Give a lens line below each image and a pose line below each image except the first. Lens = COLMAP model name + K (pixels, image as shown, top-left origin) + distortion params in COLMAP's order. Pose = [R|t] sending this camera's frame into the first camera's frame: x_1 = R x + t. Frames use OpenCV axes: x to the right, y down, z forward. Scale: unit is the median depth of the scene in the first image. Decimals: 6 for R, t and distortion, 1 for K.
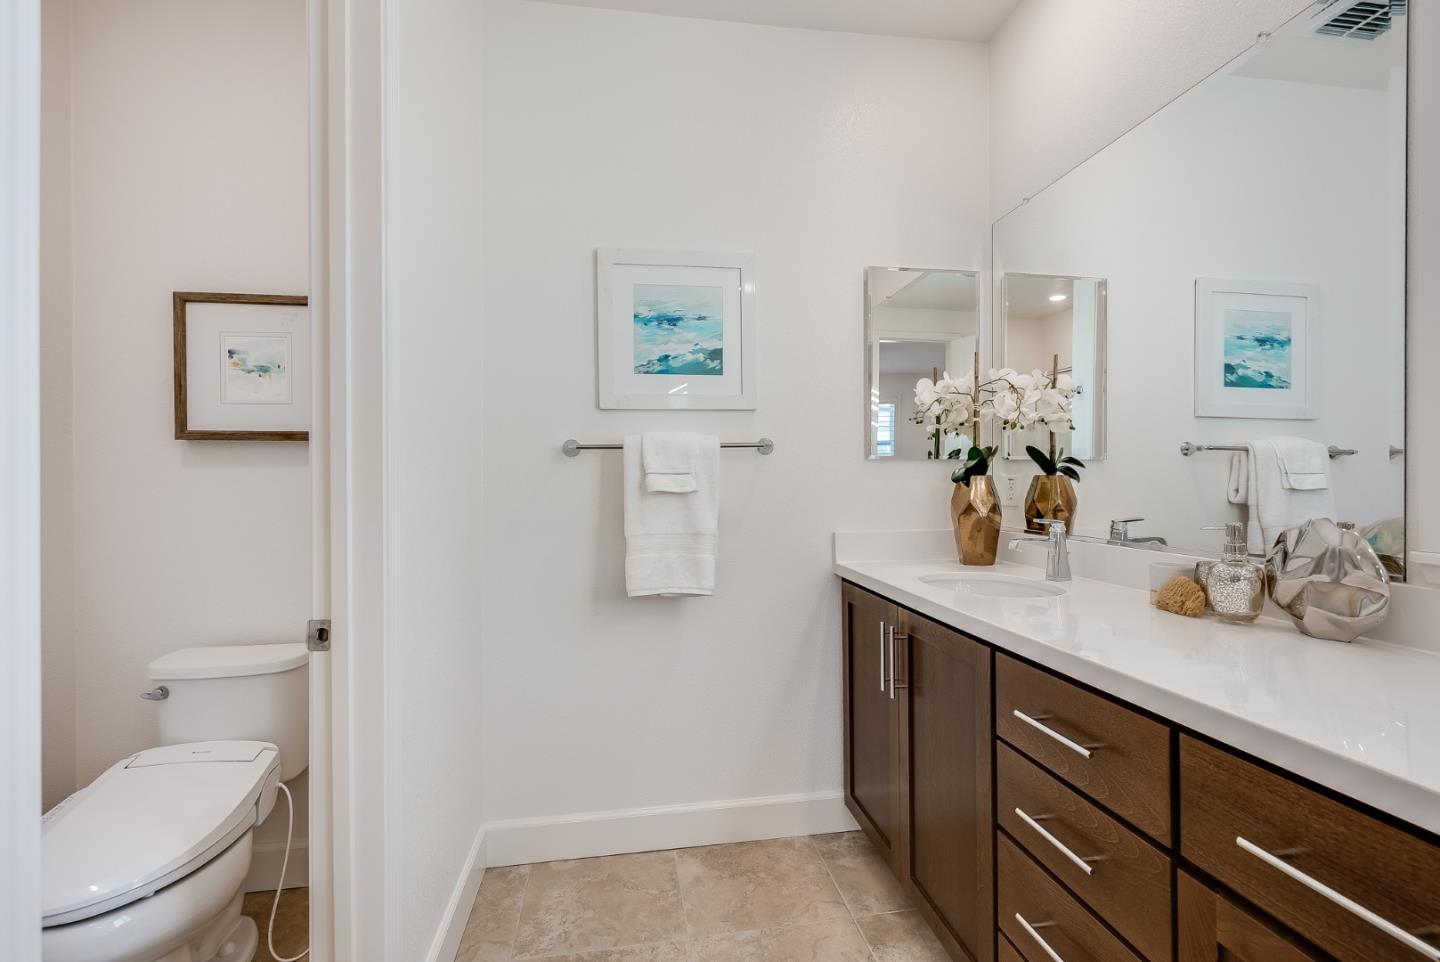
lens RADIAL K [[661.1, 0, 724.6], [0, 661.1, 482.6], [0, 0, 1]] dist [0.010067, 0.002568]
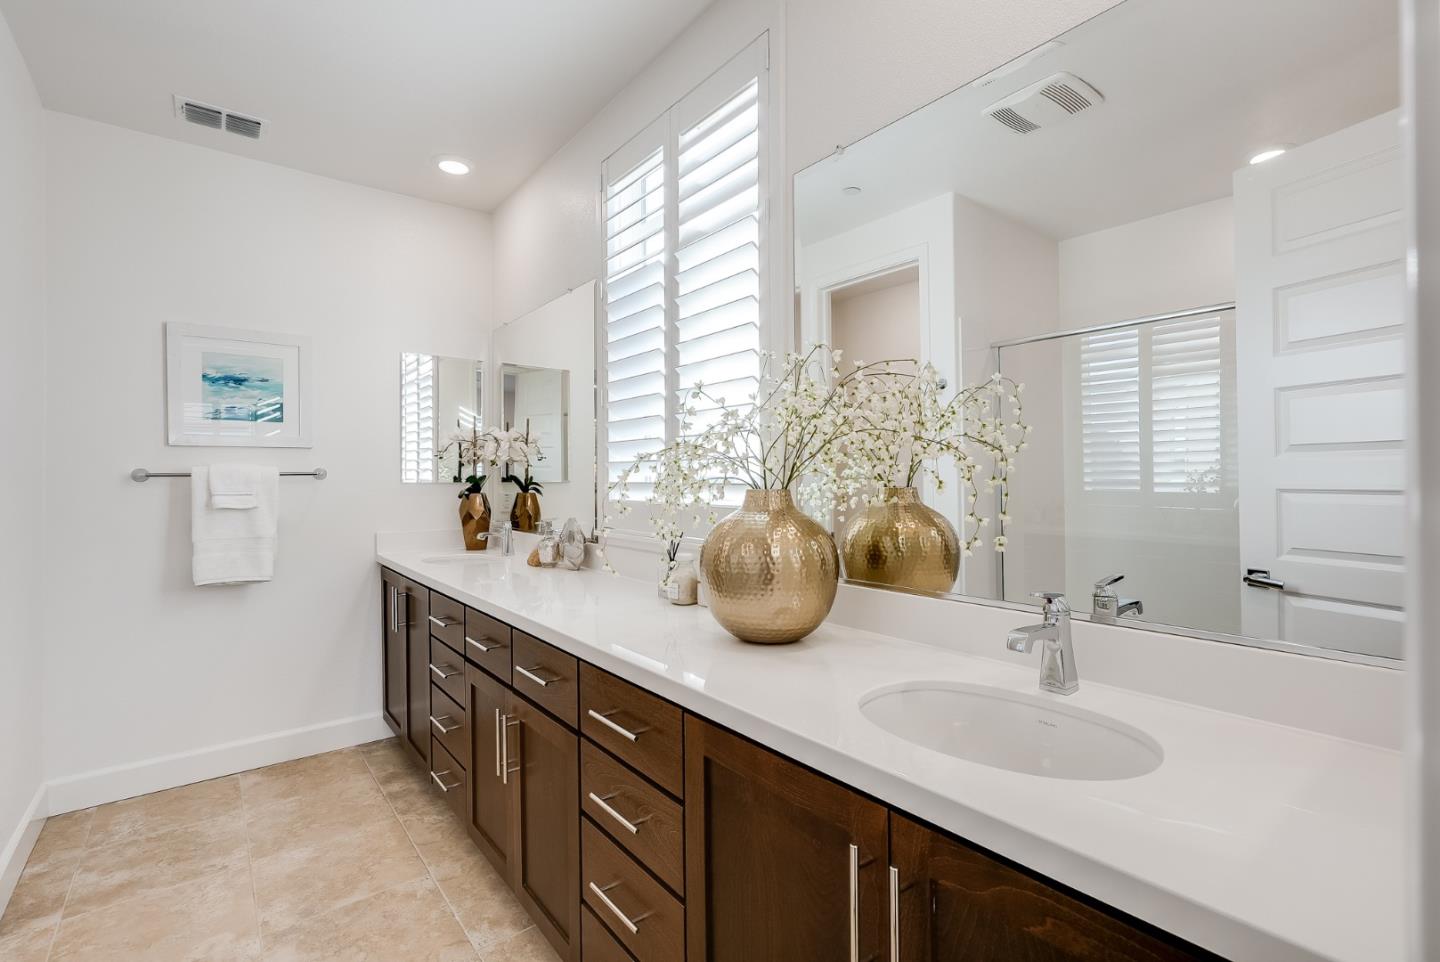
lens RADIAL K [[661.1, 0, 711.6], [0, 661.1, 480.1], [0, 0, 1]] dist [0.010067, 0.002568]
pose [[0.880581, 0.000392, 0.473895, 0.132142], [0.001448, 0.999993, -0.003518, -0.036653], [-0.473893, 0.003784, 0.880574, -0.671690]]
